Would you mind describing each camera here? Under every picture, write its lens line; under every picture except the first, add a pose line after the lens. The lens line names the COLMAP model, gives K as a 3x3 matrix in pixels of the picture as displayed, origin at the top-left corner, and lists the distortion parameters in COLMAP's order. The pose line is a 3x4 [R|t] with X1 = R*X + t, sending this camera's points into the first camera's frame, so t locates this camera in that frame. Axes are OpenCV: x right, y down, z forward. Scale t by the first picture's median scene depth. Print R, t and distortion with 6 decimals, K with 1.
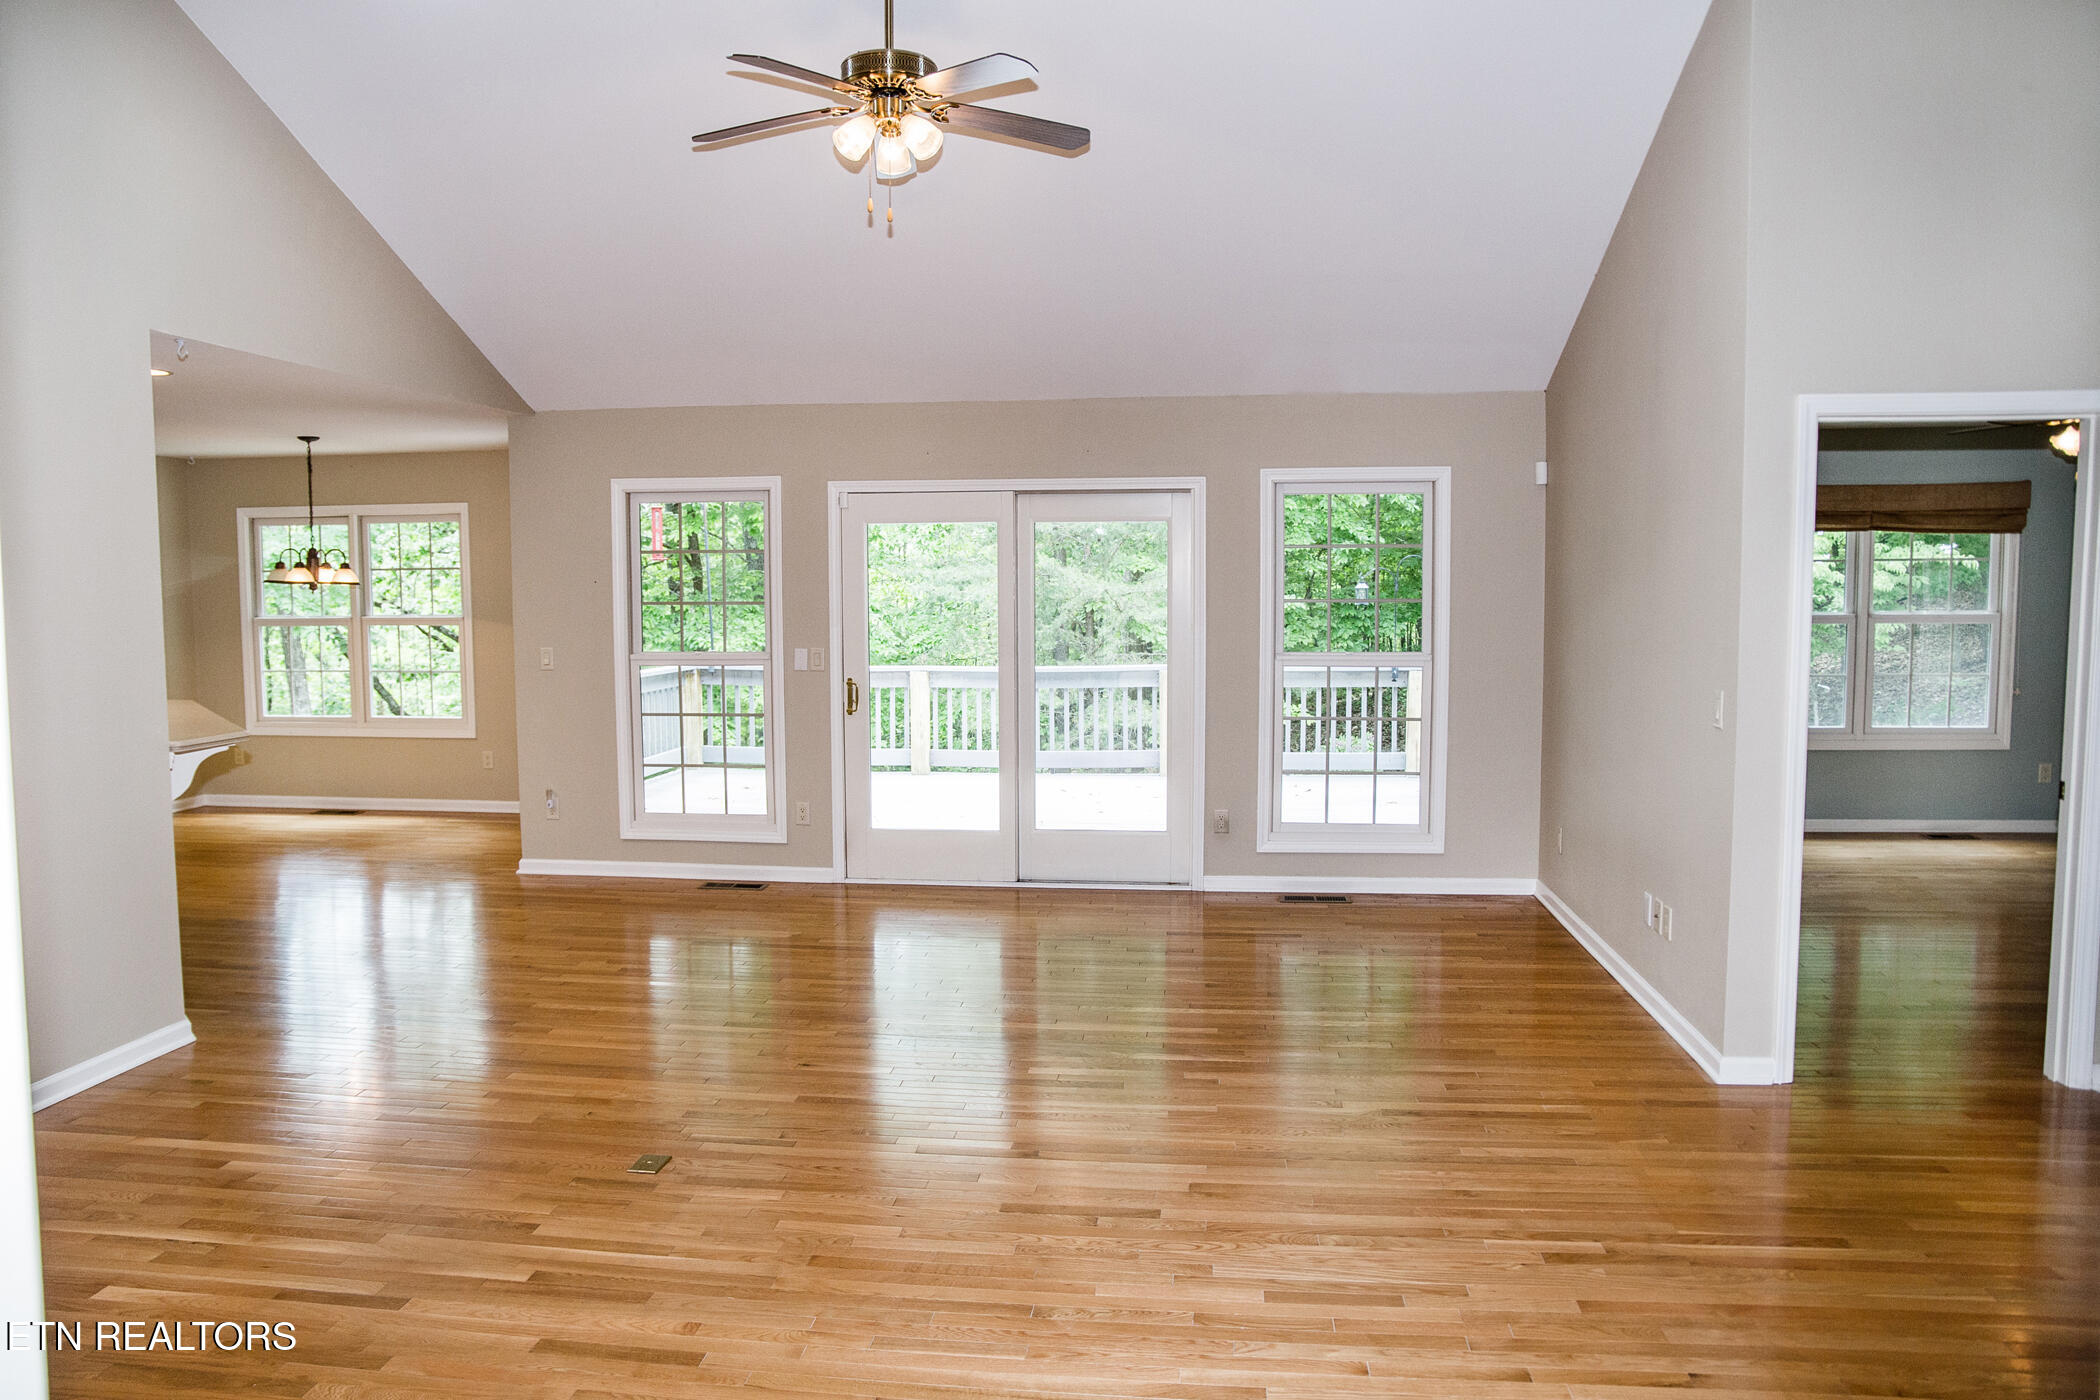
lens RADIAL K [[1452.2, 0, 1024.7], [0, 1452.2, 708.6], [0, 0, 1]] dist [-0.135718, 0.102913]
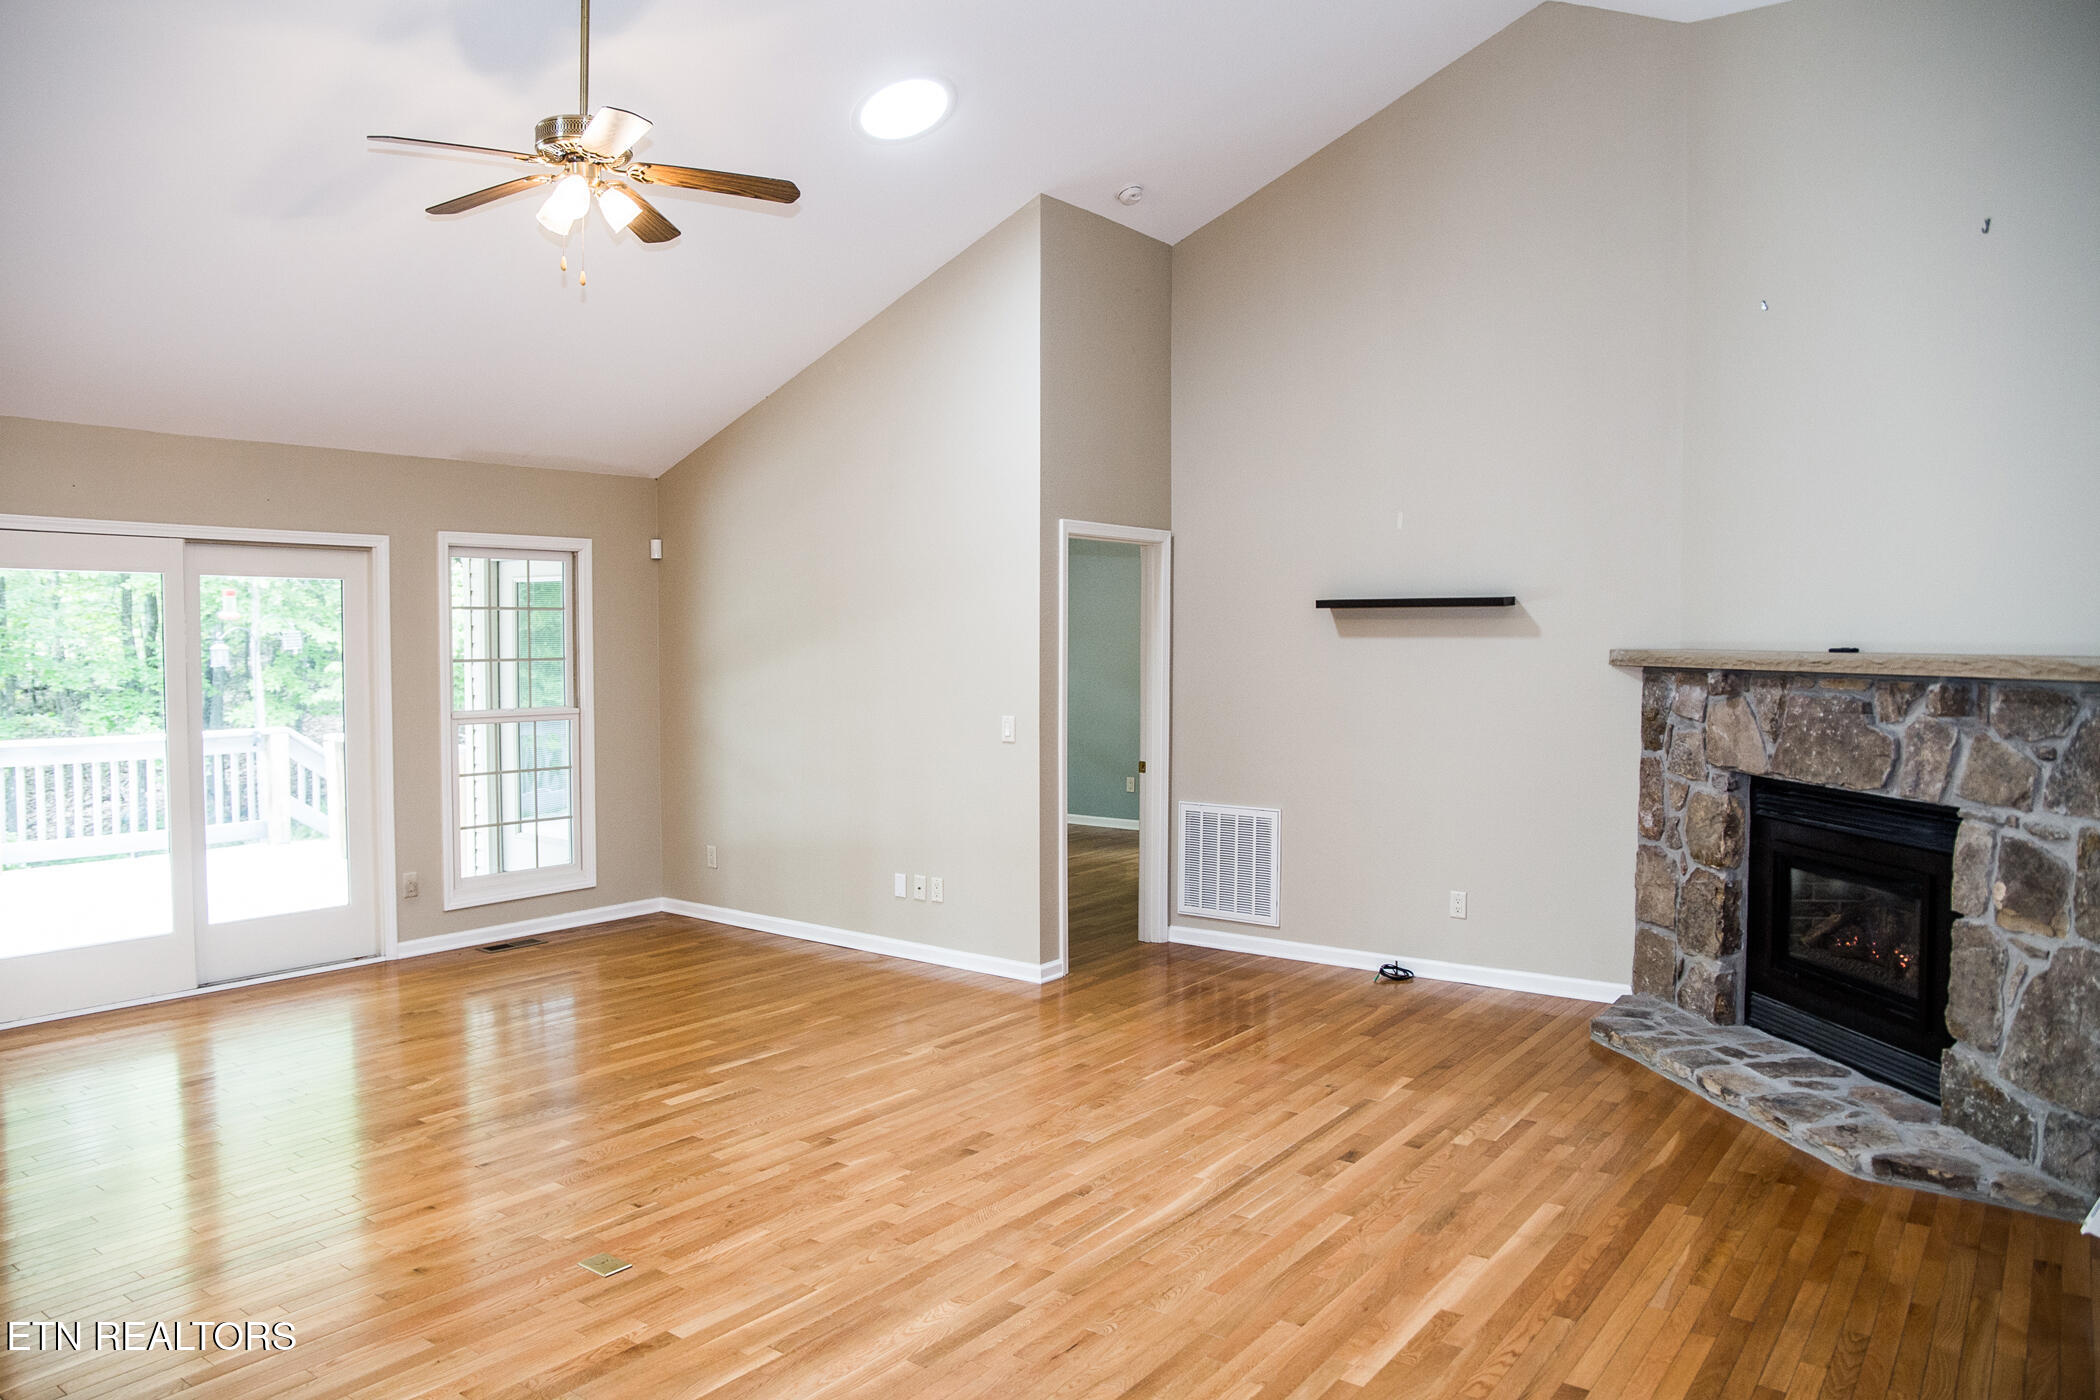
lens RADIAL K [[1452.2, 0, 1024.7], [0, 1452.2, 708.6], [0, 0, 1]] dist [-0.135718, 0.102913]
pose [[0.495115, -0.035459, 0.868104, -0.514722], [0.070969, 0.997478, 0.000267, -0.013139], [-0.865924, 0.061476, 0.496383, 0.157677]]
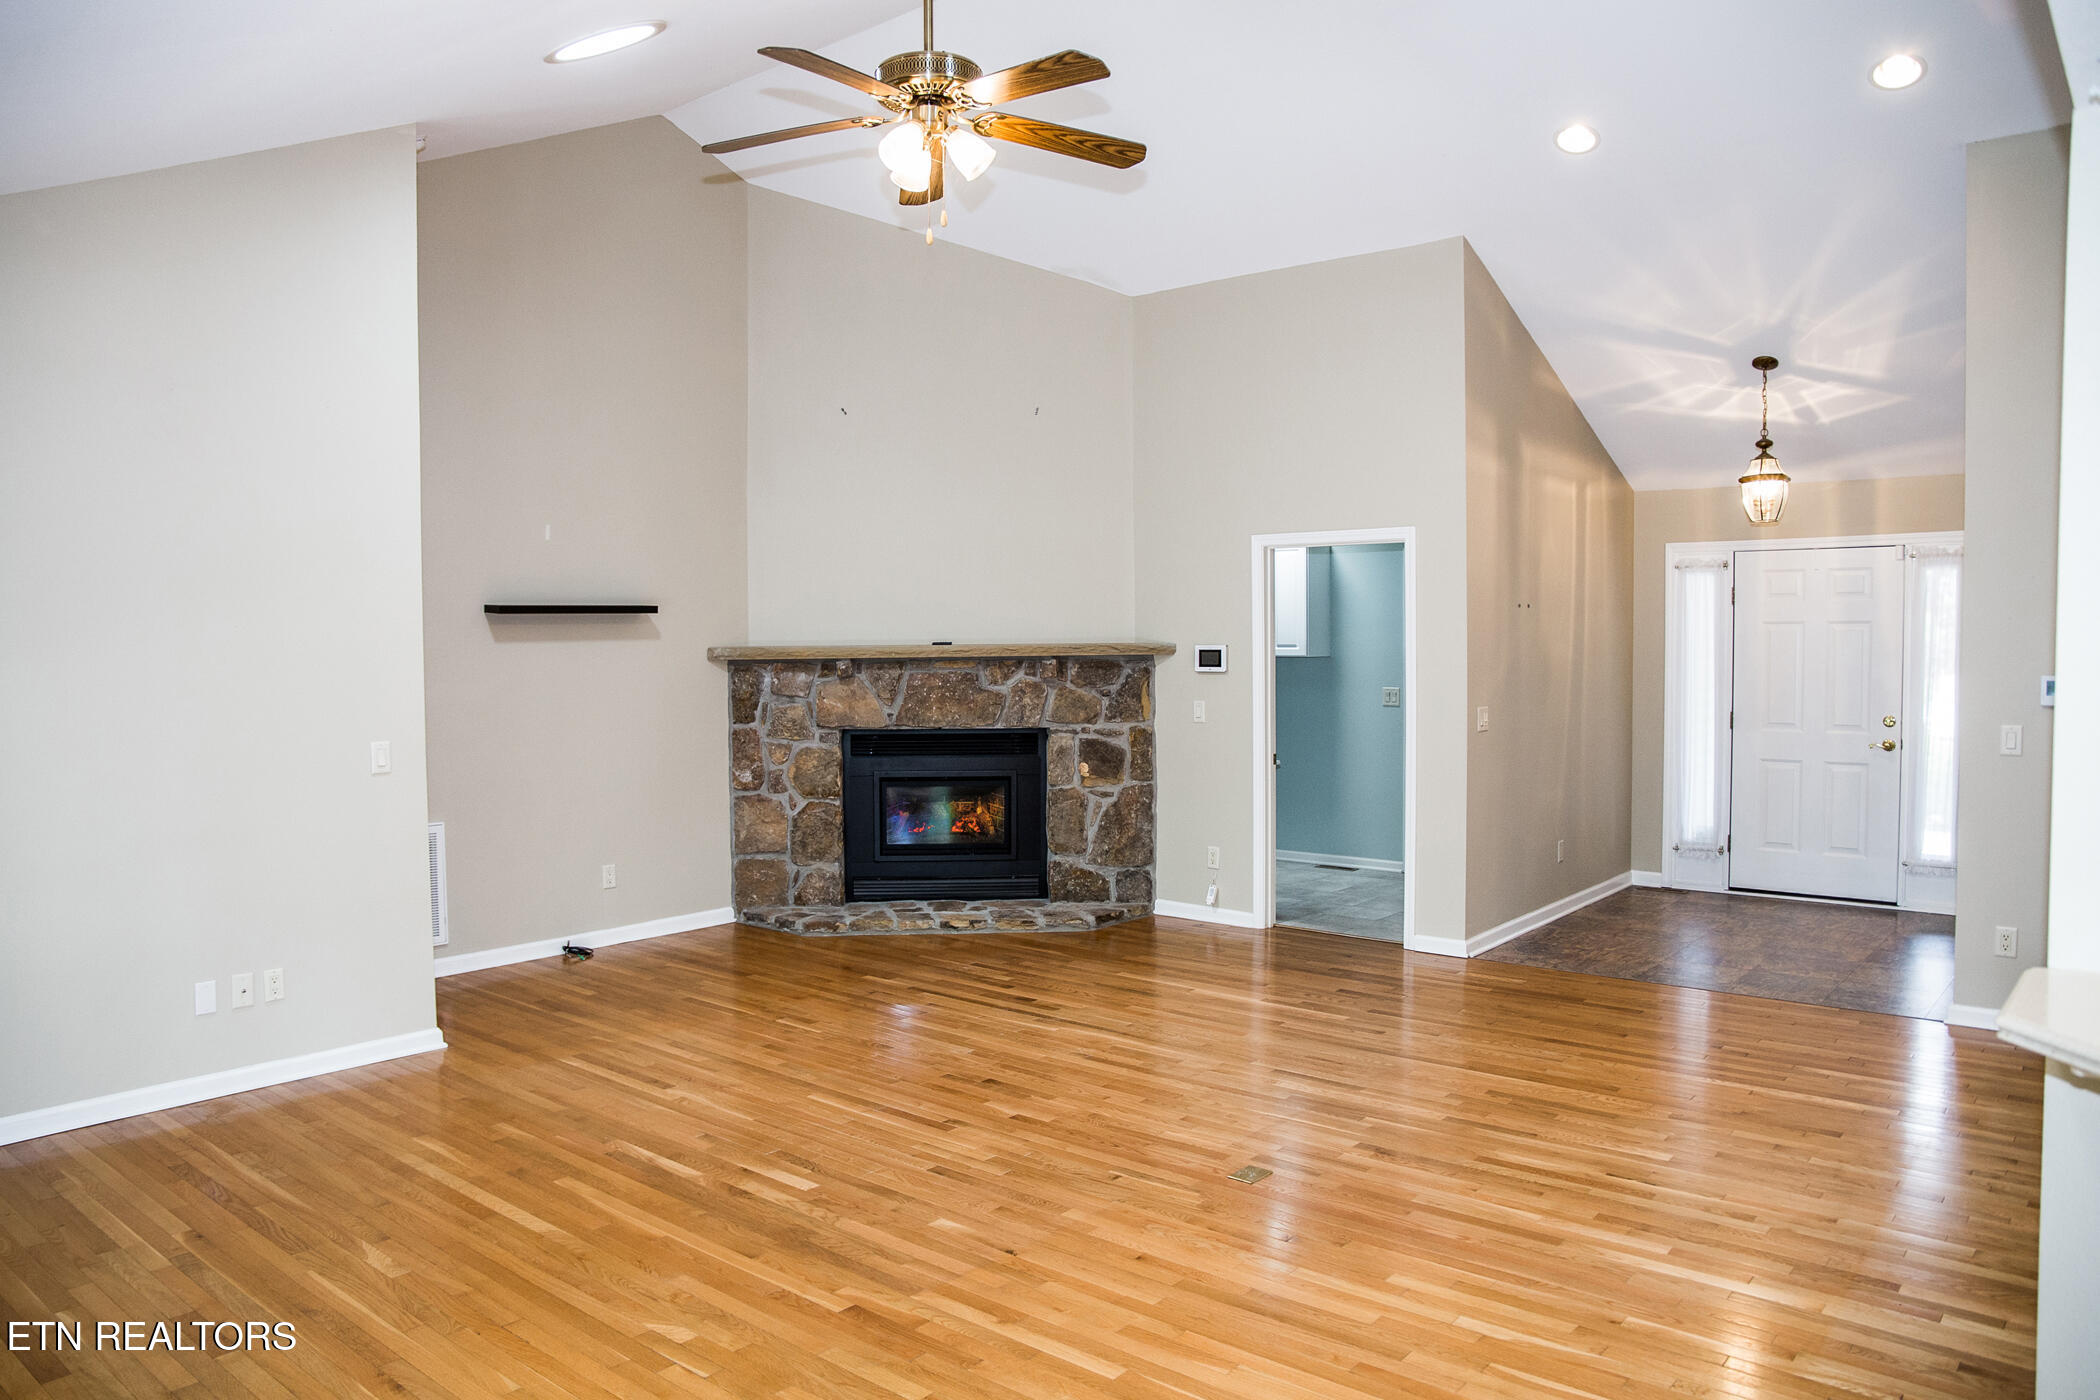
lens RADIAL K [[1452.2, 0, 1024.7], [0, 1452.2, 708.6], [0, 0, 1]] dist [-0.135718, 0.102913]
pose [[-0.838999, -0.014280, 0.543945, -0.397520], [0.061161, 0.990846, 0.120350, -0.098096], [-0.540684, 0.134242, -0.830446, 1.096310]]
